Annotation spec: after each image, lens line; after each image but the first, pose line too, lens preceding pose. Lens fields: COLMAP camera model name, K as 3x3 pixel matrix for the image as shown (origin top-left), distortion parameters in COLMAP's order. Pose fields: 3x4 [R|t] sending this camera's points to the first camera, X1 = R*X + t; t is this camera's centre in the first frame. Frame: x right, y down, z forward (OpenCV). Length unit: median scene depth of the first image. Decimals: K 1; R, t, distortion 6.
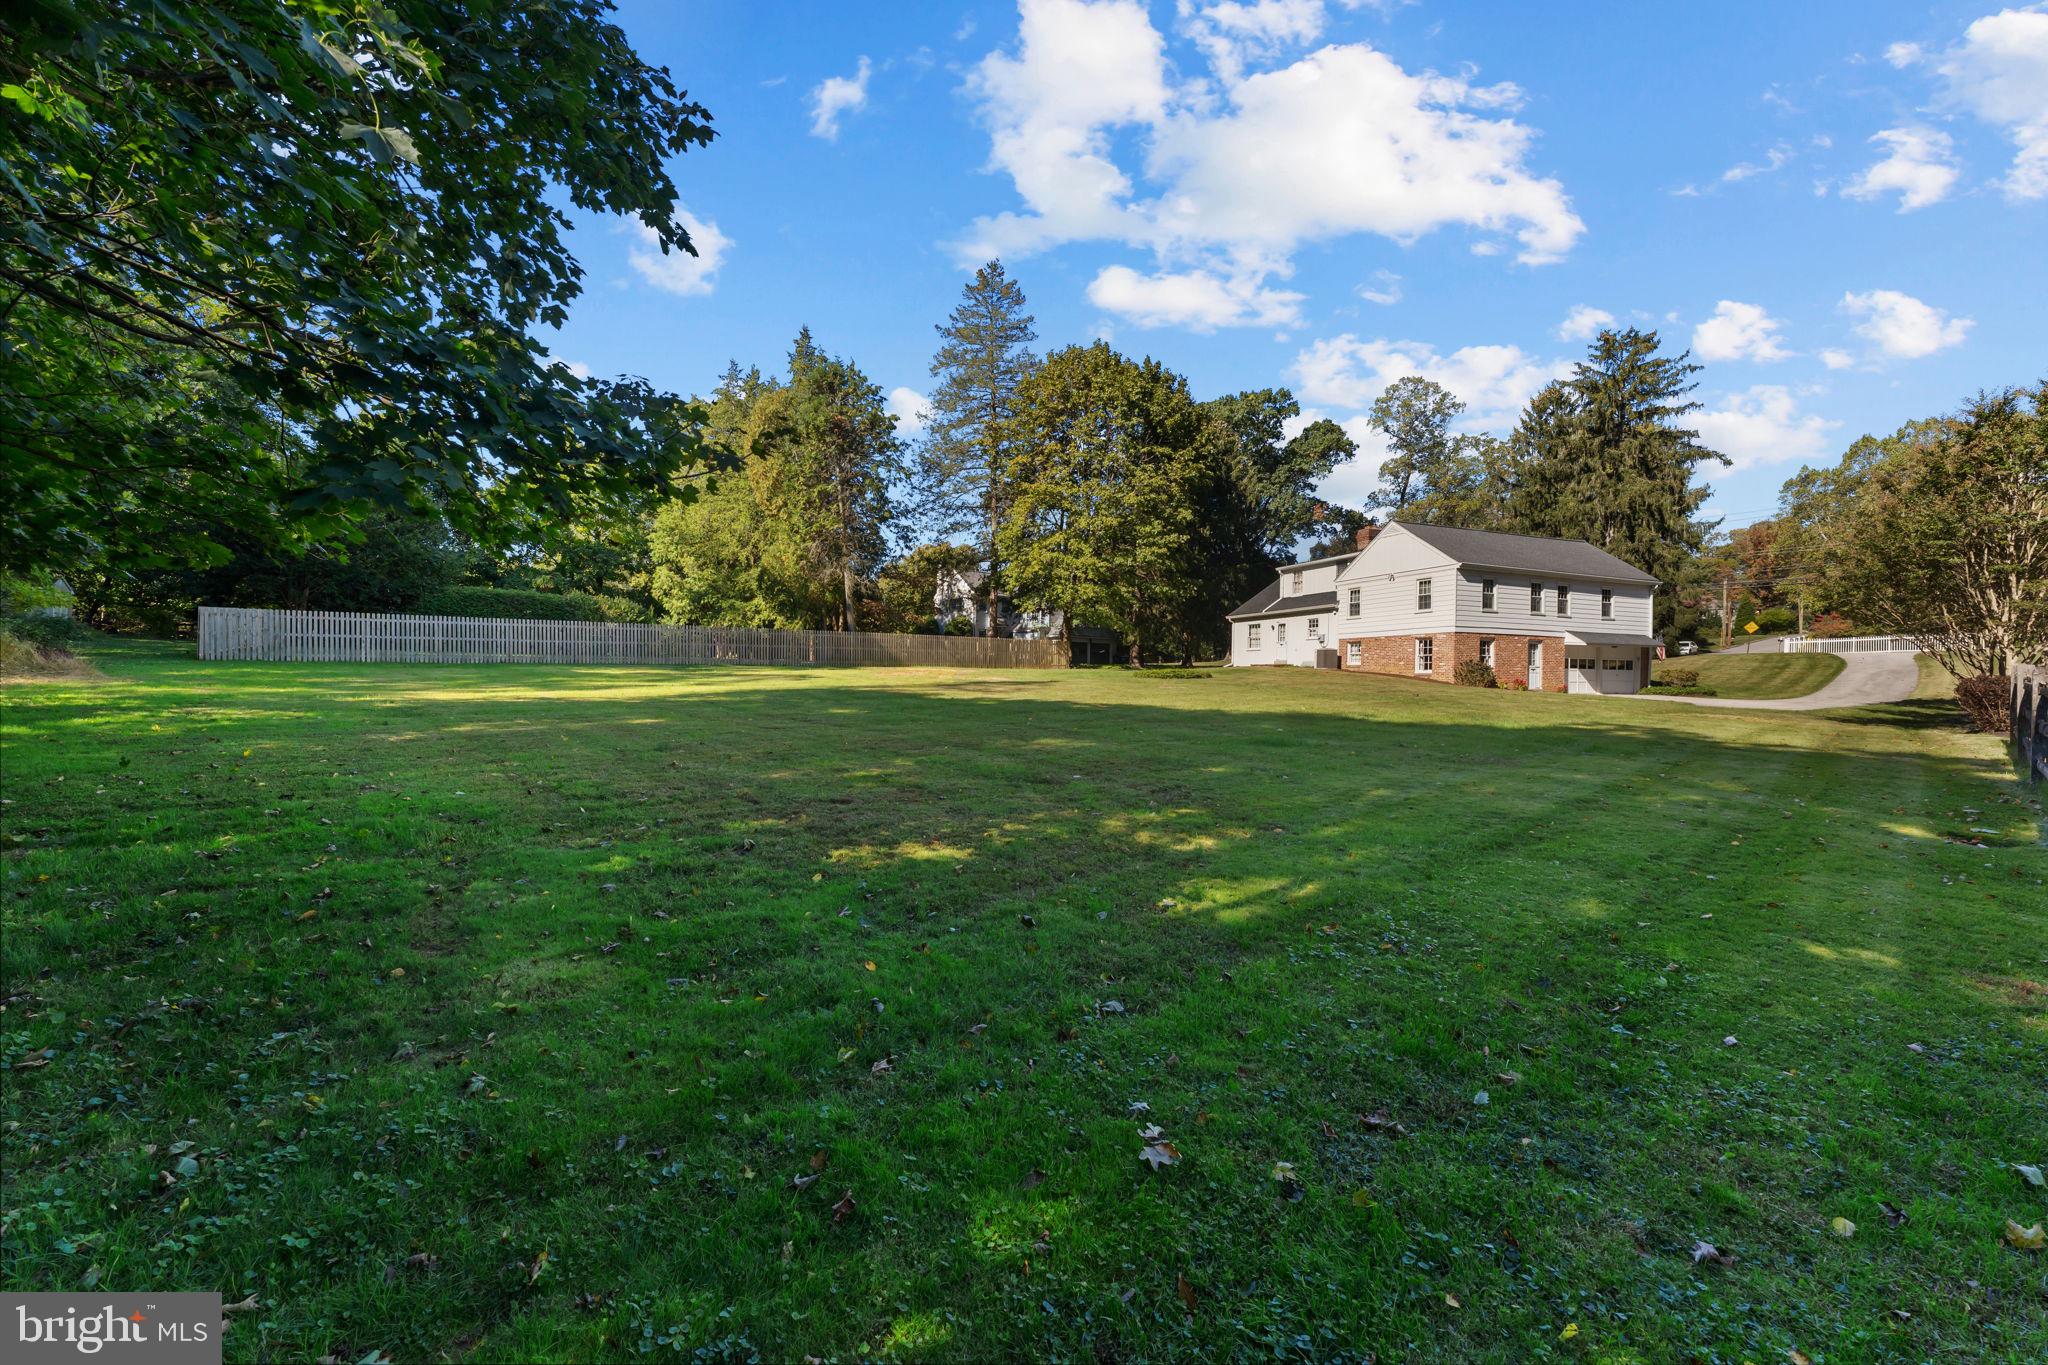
lens RADIAL K [[869.3, 0, 1022.3], [0, 869.3, 680.8], [0, 0, 1]] dist [-0.000472, -0.000108]
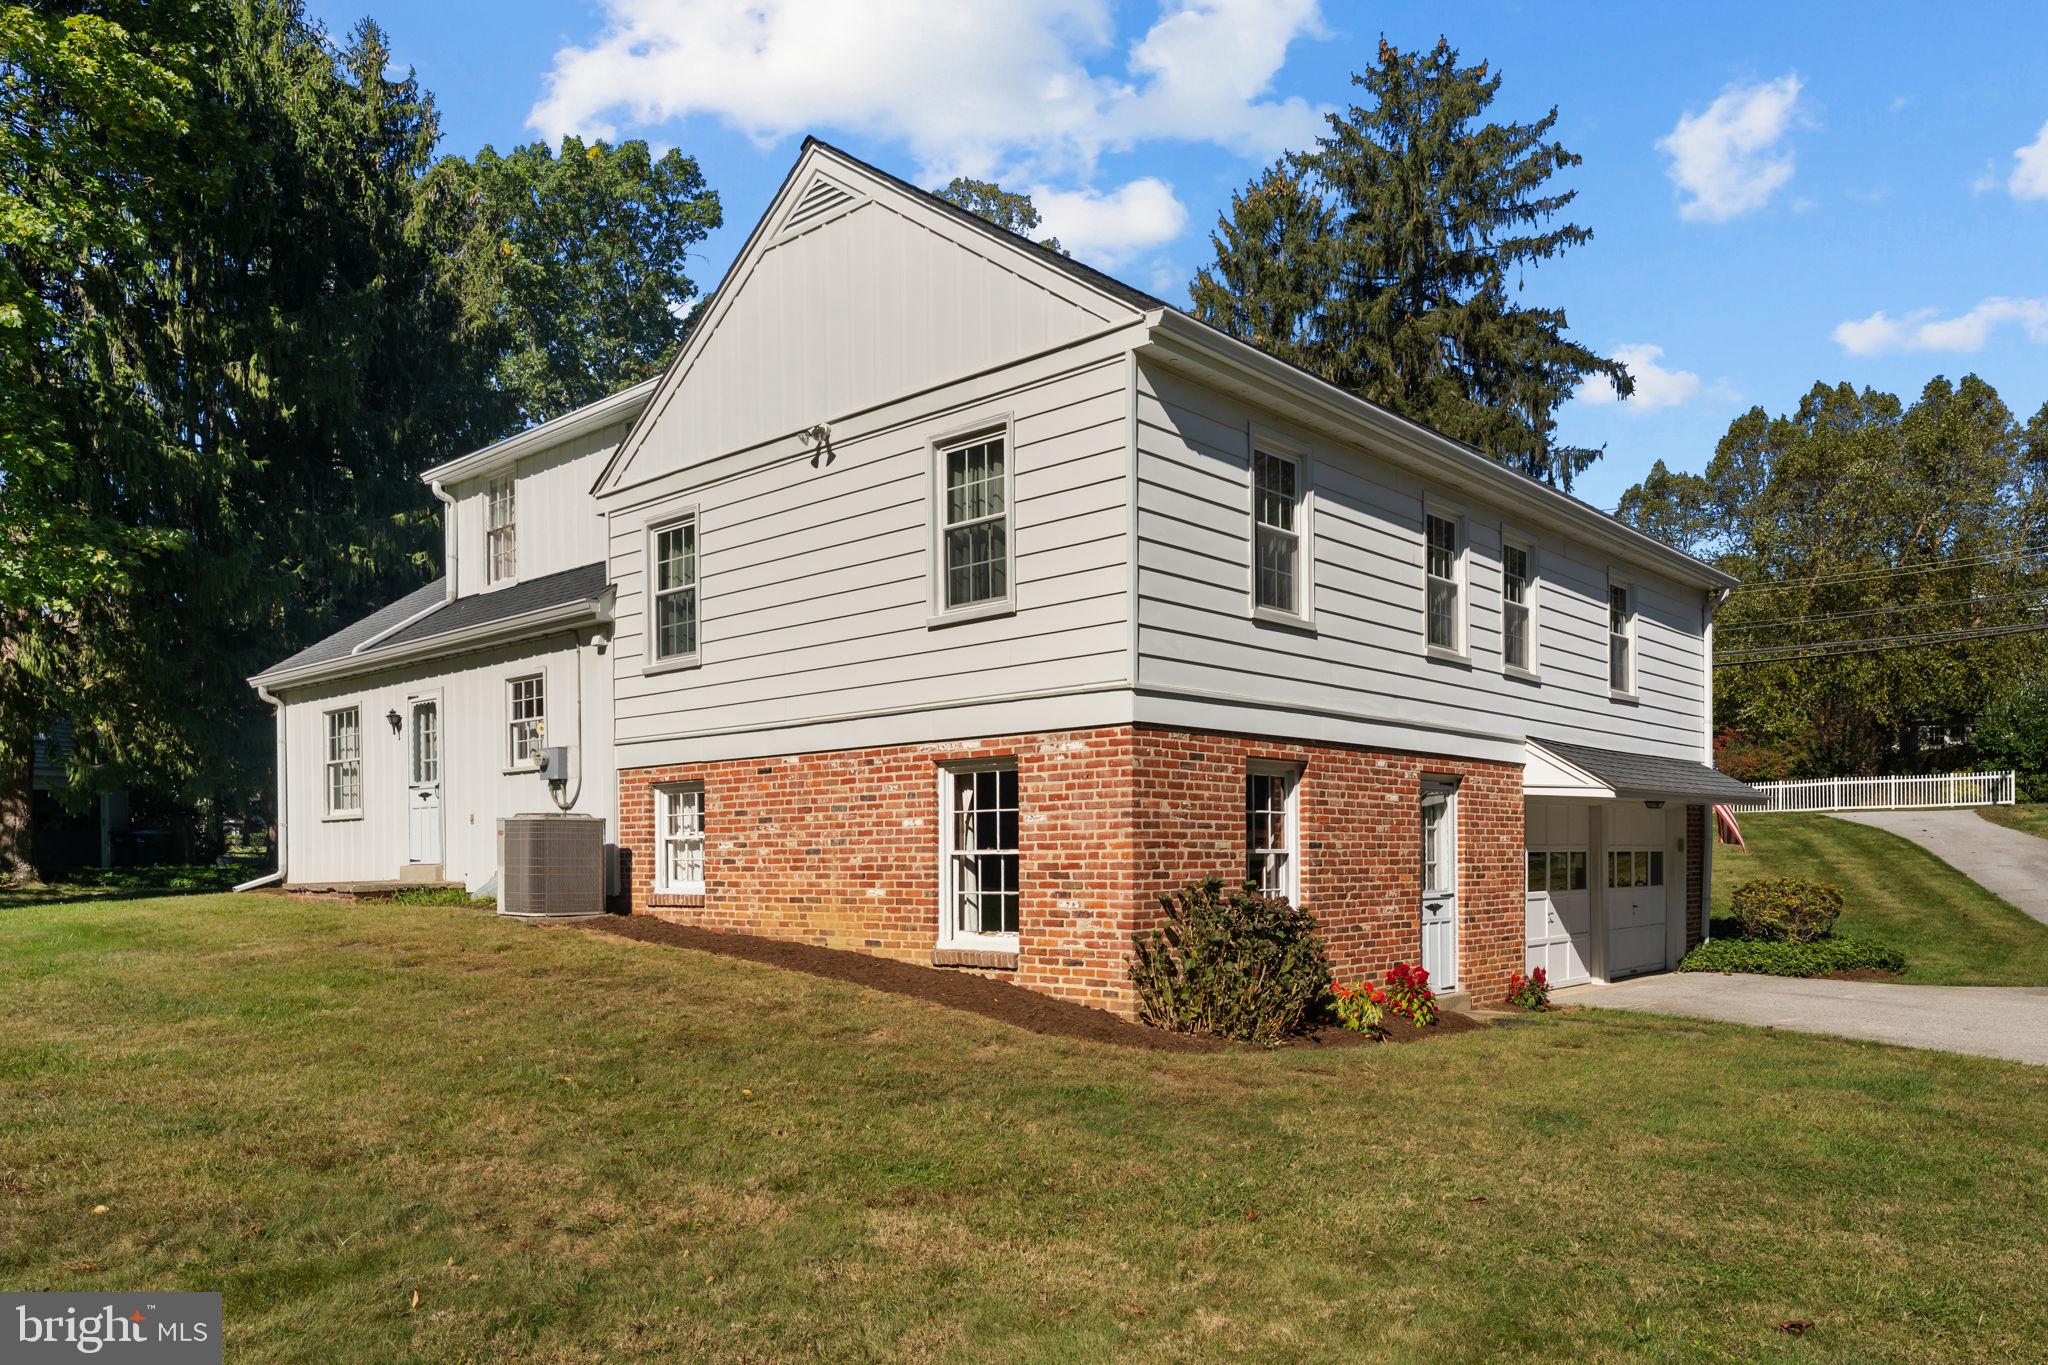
lens RADIAL K [[1542.3, 0, 1024.0], [0, 1542.3, 682.5], [0, 0, 1]] dist [-0.002589, -0.000716]
pose [[0.907183, 0.030534, 0.419628, 0.304277], [0.018057, 0.993618, -0.111339, -0.026403], [-0.420349, 0.108582, 0.900842, 0.638234]]
